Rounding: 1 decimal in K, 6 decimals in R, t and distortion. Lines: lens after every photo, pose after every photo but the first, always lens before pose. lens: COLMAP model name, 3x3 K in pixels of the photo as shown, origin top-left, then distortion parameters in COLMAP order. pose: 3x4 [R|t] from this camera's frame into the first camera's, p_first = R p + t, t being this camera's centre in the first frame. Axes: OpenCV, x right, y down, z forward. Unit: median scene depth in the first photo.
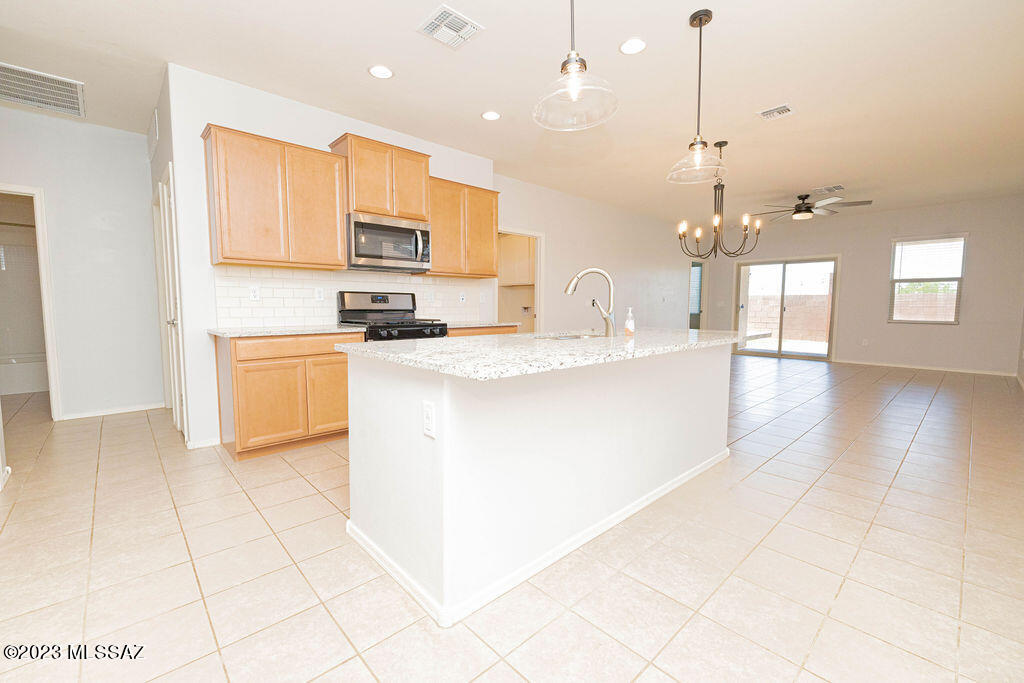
lens RADIAL K [[428.3, 0, 512.0], [0, 428.3, 341.5], [0, 0, 1]] dist [-0.000768, -0.000098]
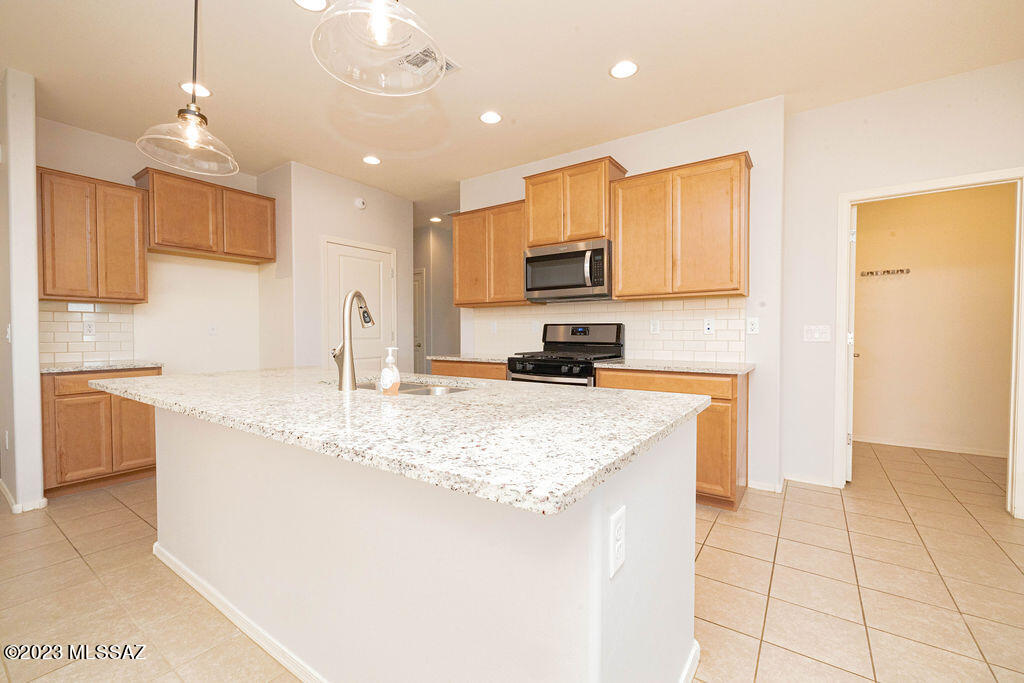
lens RADIAL K [[428.3, 0, 512.0], [0, 428.3, 341.5], [0, 0, 1]] dist [-0.000768, -0.000098]
pose [[0.210509, 0.017192, -0.977441, 0.488527], [-0.080375, 0.996765, 0.000222, -0.055932], [0.974282, 0.078515, 0.211210, 0.573163]]
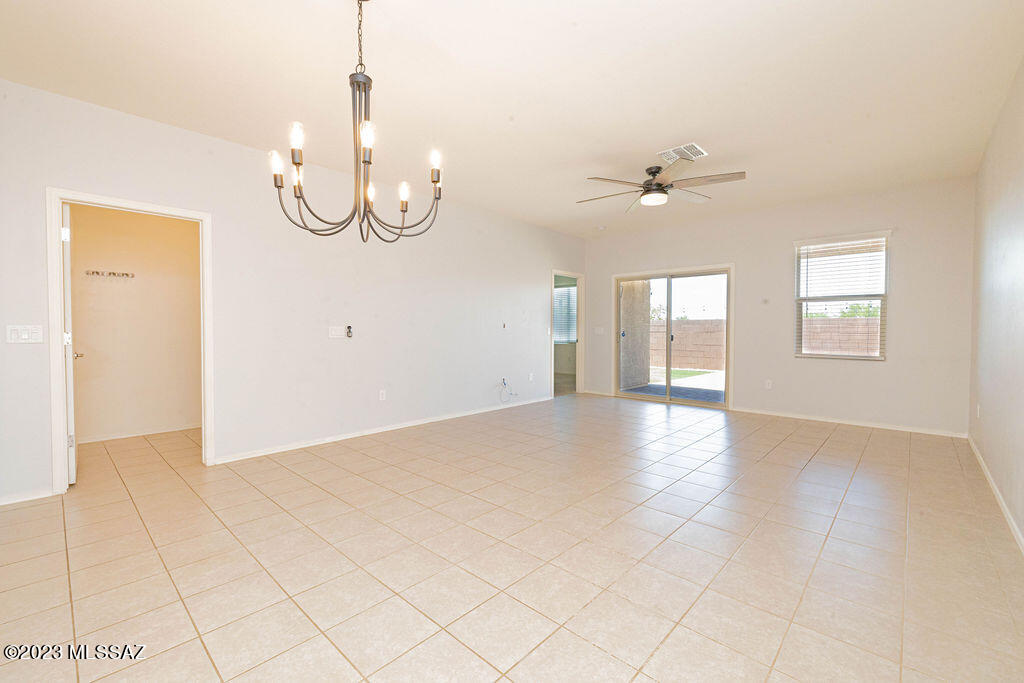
lens RADIAL K [[428.3, 0, 512.0], [0, 428.3, 341.5], [0, 0, 1]] dist [-0.000768, -0.000098]
pose [[0.996783, -0.004860, 0.079998, 0.568517], [0.009432, 0.998337, -0.056875, -0.055122], [-0.079588, 0.057447, 0.995171, 0.524717]]
